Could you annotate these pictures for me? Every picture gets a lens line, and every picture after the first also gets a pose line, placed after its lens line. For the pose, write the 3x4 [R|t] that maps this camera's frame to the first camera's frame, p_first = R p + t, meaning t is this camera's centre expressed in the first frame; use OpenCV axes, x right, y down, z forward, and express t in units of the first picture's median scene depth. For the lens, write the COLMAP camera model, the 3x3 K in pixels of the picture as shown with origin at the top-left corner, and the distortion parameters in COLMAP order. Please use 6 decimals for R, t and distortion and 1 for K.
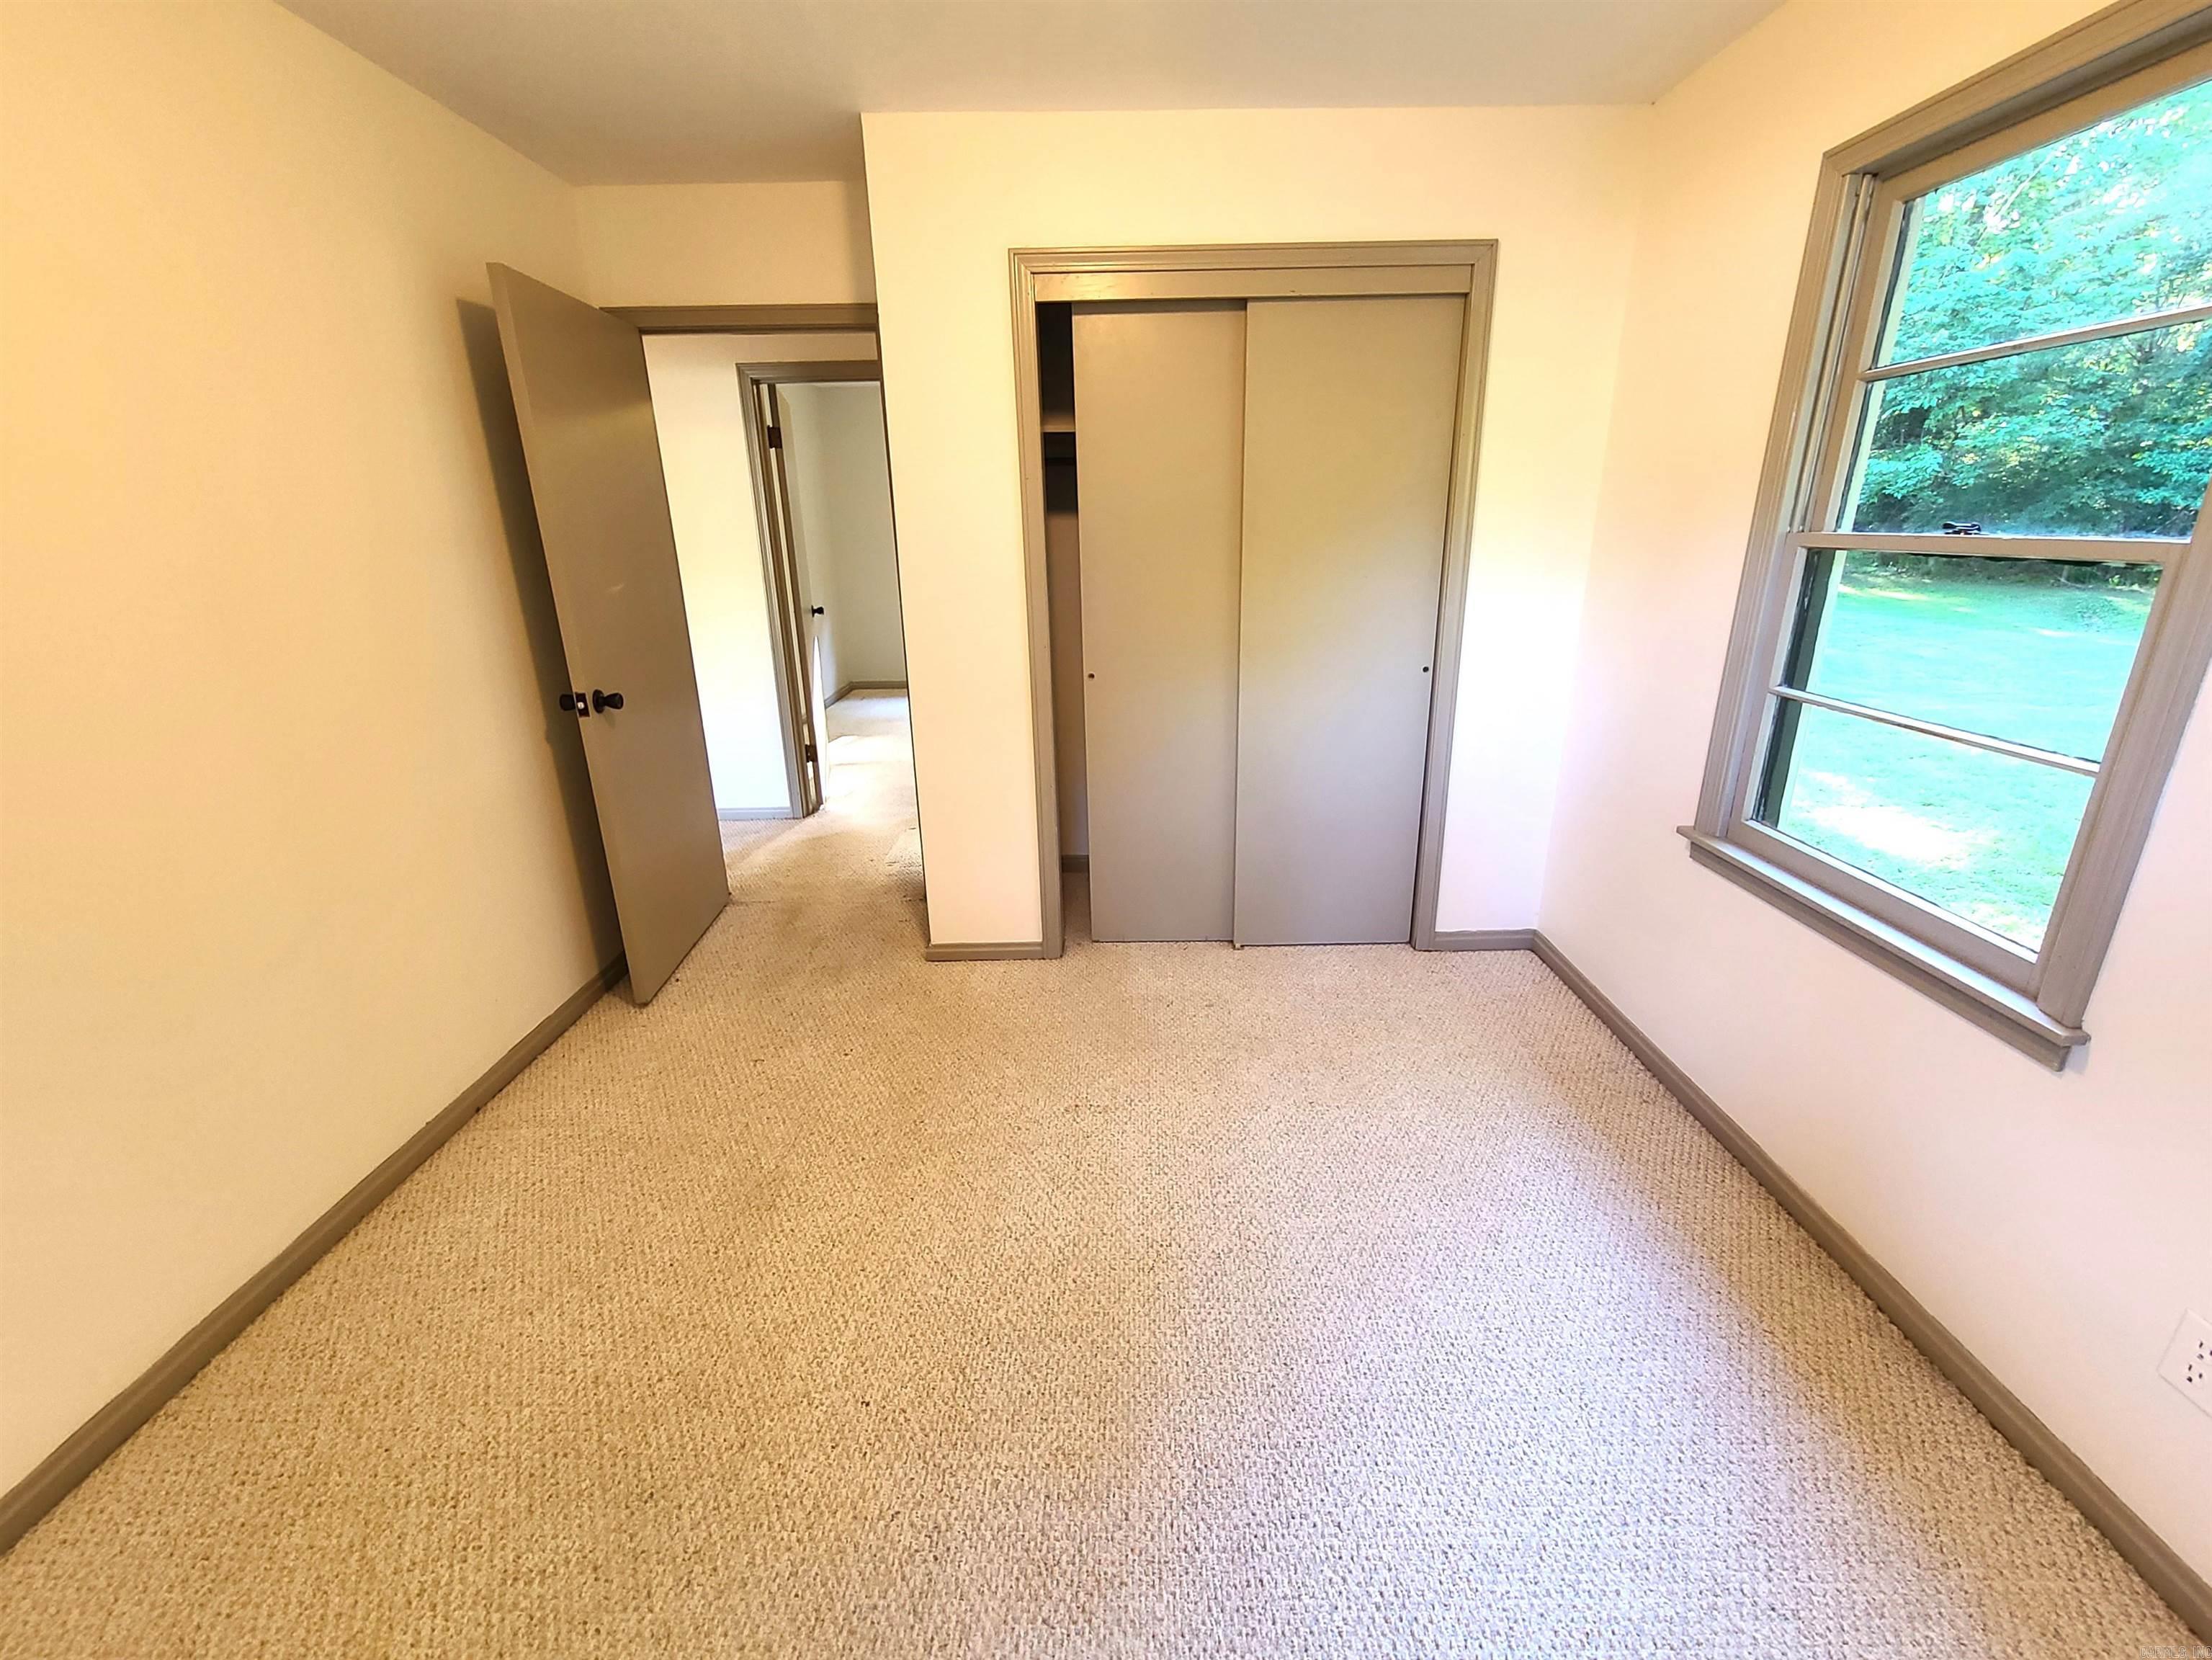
lens RADIAL K [[933.0, 0, 1126.0], [0, 933.0, 821.8], [0, 0, 1]] dist [0.002733, -0.003606]
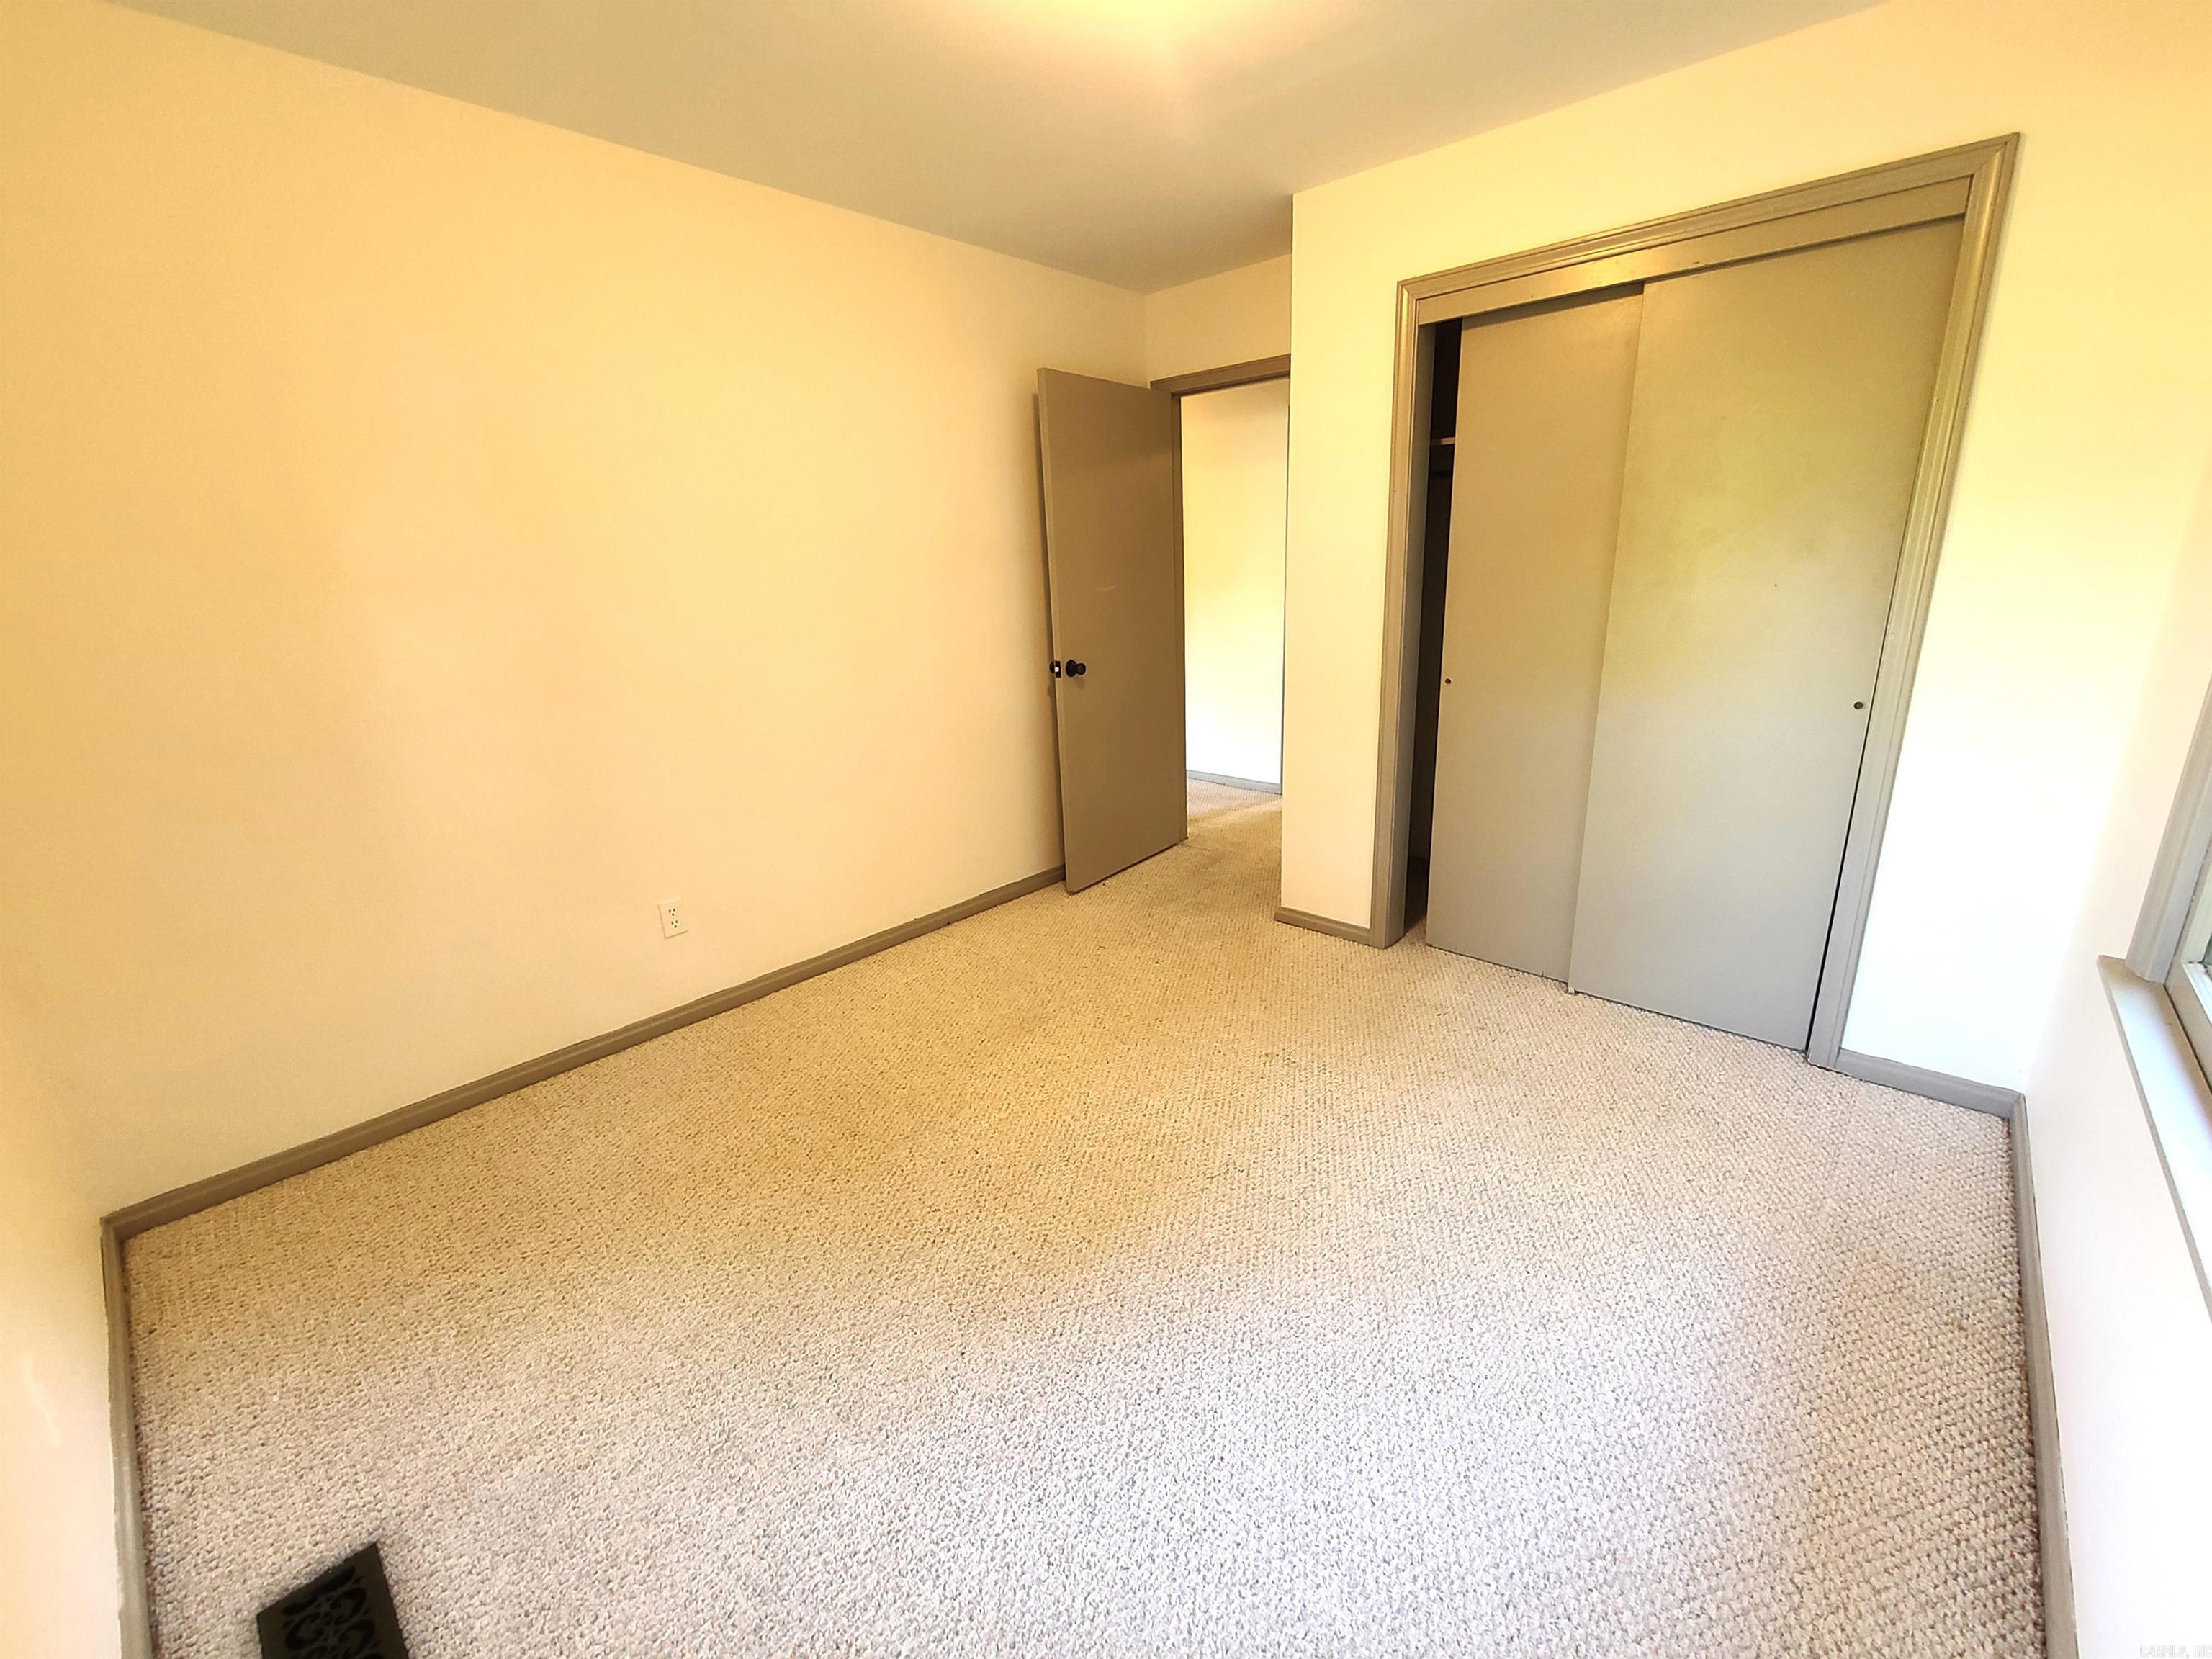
lens RADIAL K [[911.2, 0, 1111.7], [0, 911.2, 823.1], [0, 0, 1]] dist [0.000336, -0.000780]
pose [[0.734259, 0.181401, -0.654184, 0.410523], [-0.188033, 0.980281, 0.060777, 0.004144], [0.652309, 0.078382, 0.753889, 0.027715]]
